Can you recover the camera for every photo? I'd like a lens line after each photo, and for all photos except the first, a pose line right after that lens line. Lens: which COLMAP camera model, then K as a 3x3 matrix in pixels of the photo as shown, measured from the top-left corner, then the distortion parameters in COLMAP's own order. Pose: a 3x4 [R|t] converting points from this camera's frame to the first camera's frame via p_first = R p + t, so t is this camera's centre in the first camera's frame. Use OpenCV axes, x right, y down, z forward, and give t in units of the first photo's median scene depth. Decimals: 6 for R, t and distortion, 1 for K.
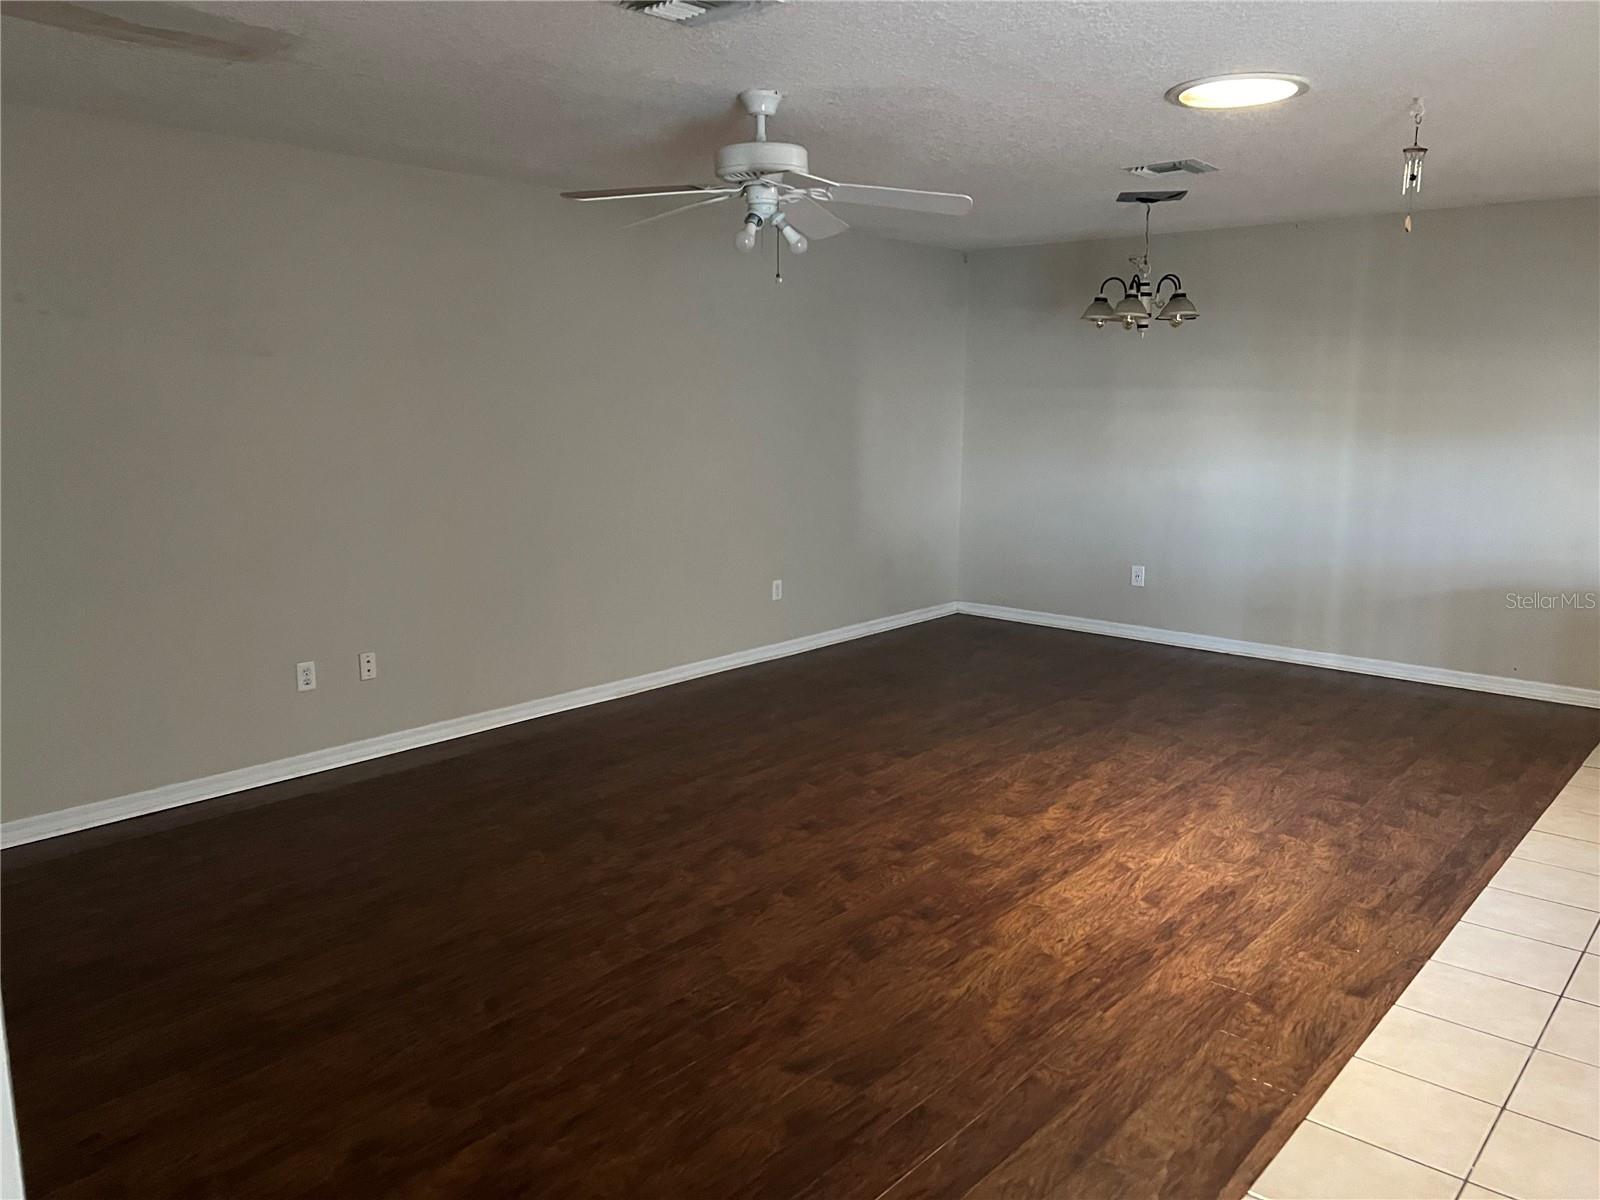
lens RADIAL K [[1203.1, 0, 811.8], [0, 1203.1, 599.5], [0, 0, 1]] dist [0.091610, -0.153171]
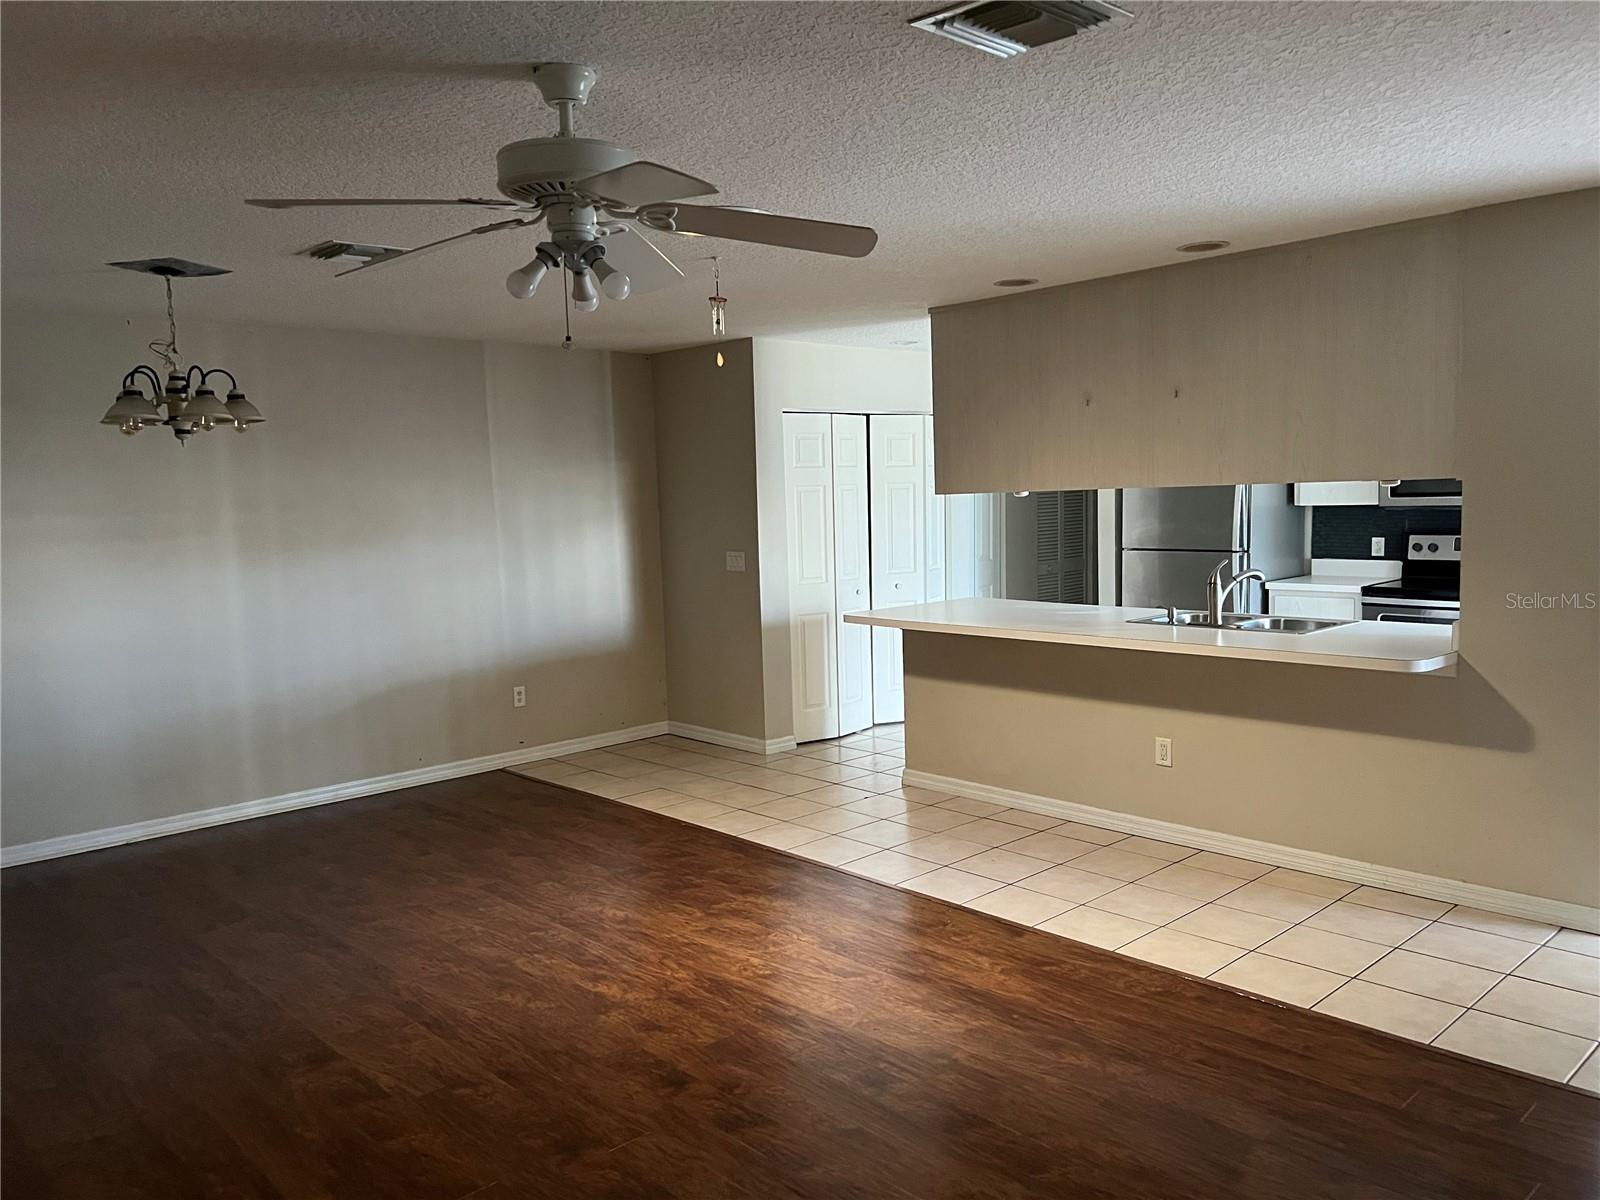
lens RADIAL K [[1203.1, 0, 811.8], [0, 1203.1, 599.5], [0, 0, 1]] dist [0.091610, -0.153171]
pose [[0.104288, -0.098768, 0.989631, -0.639299], [0.201904, 0.976439, 0.076174, -0.135937], [-0.973837, 0.191866, 0.121772, 0.737825]]
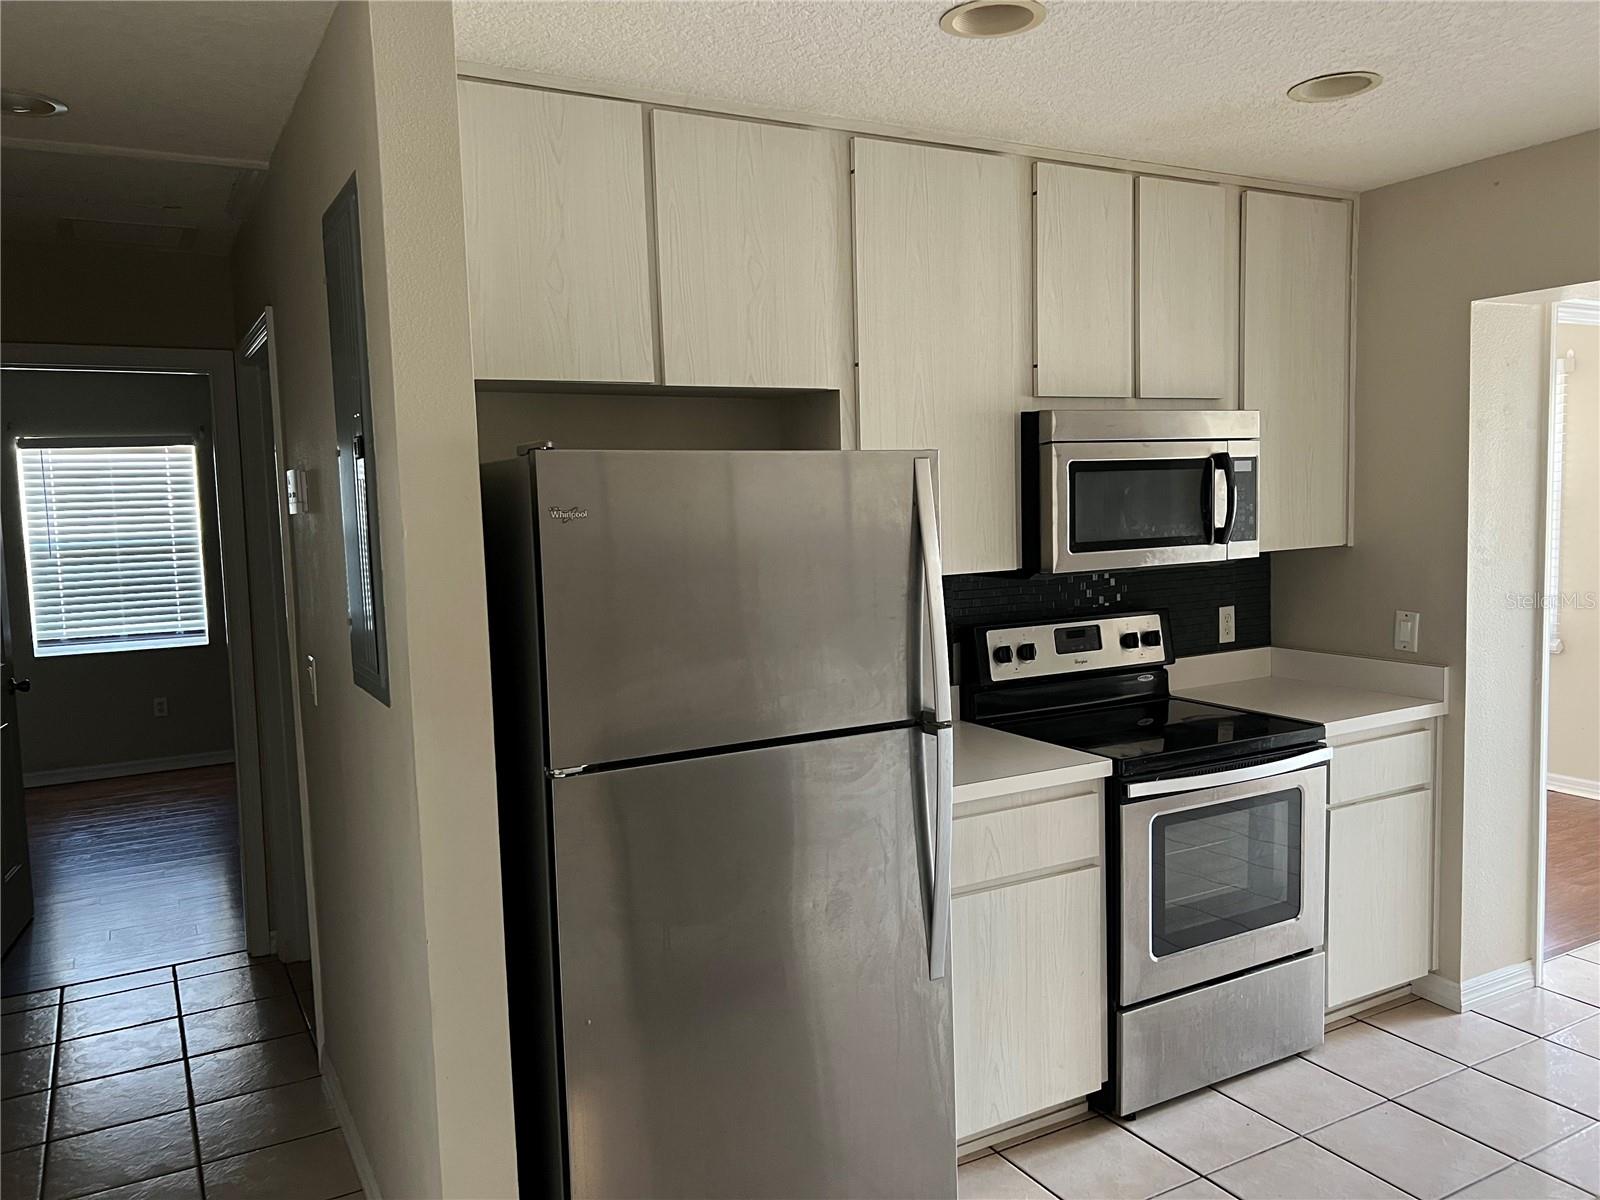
lens RADIAL K [[1225.4, 0, 800.0], [0, 1225.4, 600.0], [0, 0, 1]] dist [0.016473, 0.007870]
pose [[-0.939406, -0.012013, 0.342597, 0.967177], [0.079932, 0.964163, 0.252982, -0.161245], [-0.333358, 0.265037, -0.904780, 0.887923]]
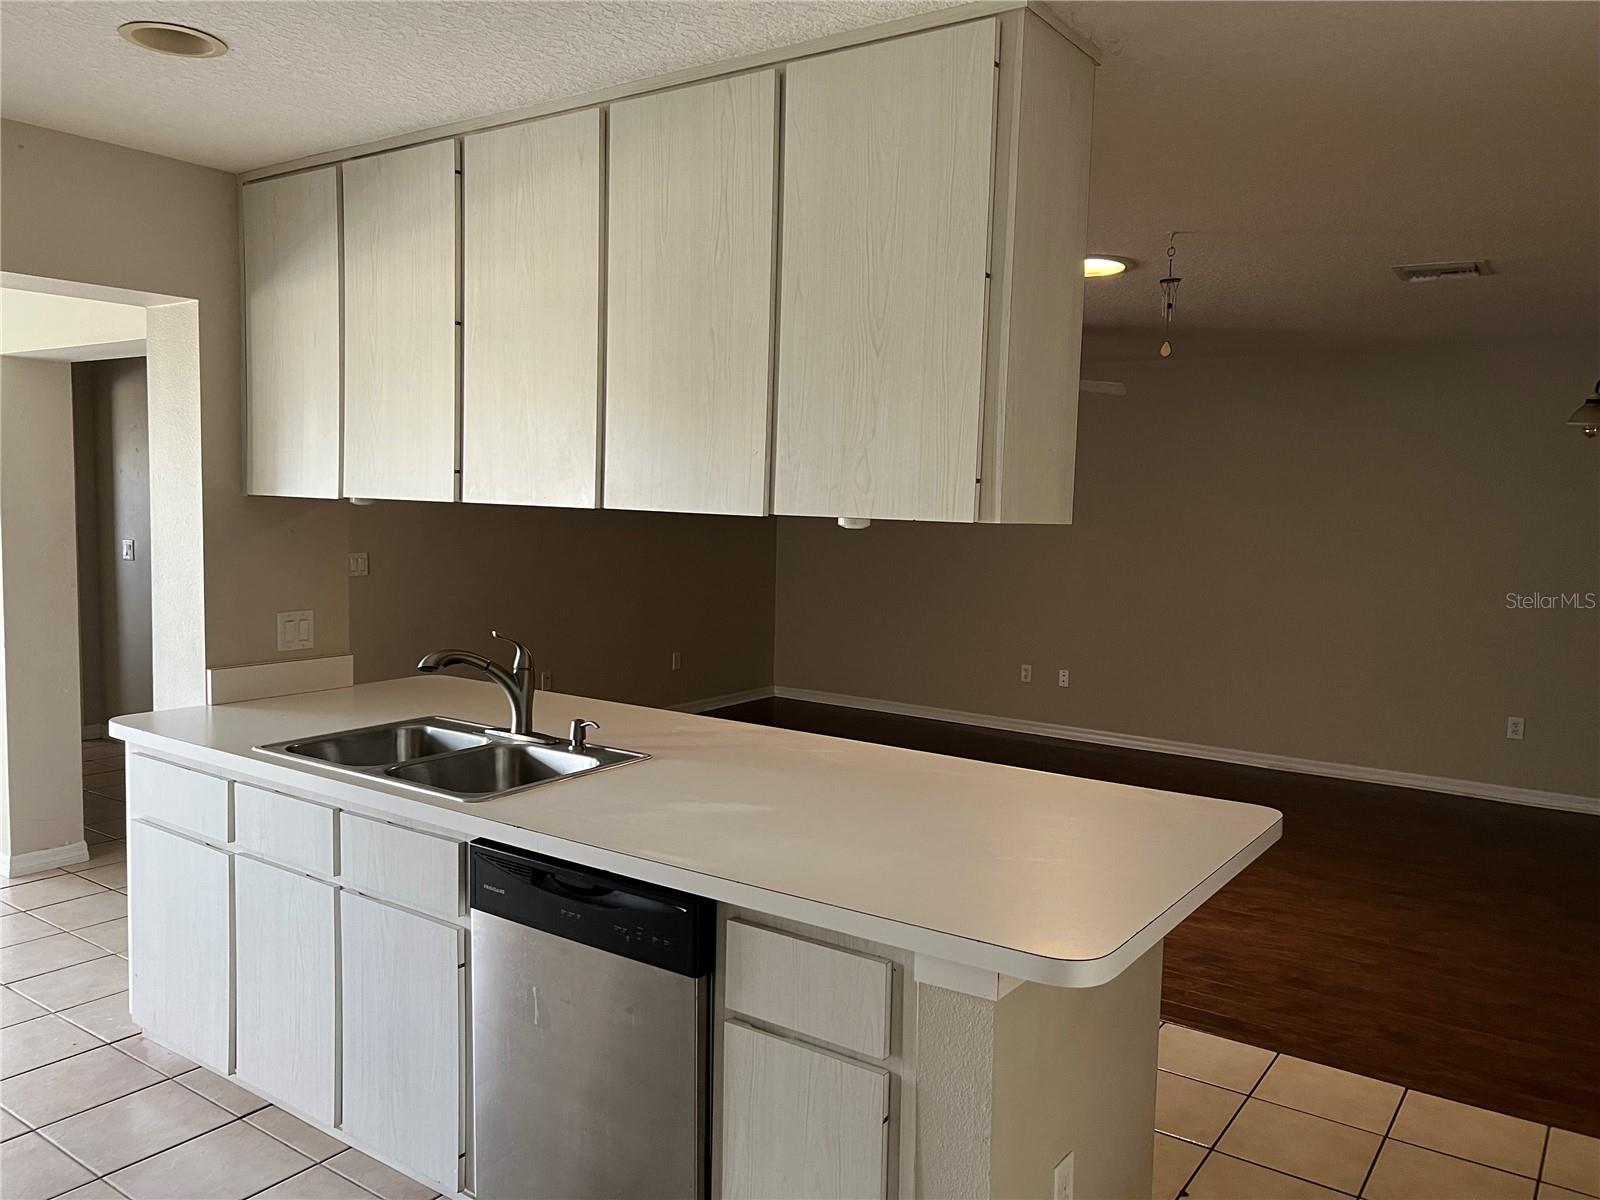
lens RADIAL K [[1203.1, 0, 811.8], [0, 1203.1, 599.5], [0, 0, 1]] dist [0.091610, -0.153171]
pose [[0.104301, 0.084784, -0.990925, 1.350889], [-0.195426, 0.978682, 0.063167, -0.094458], [0.975156, 0.187065, 0.118646, 0.566966]]
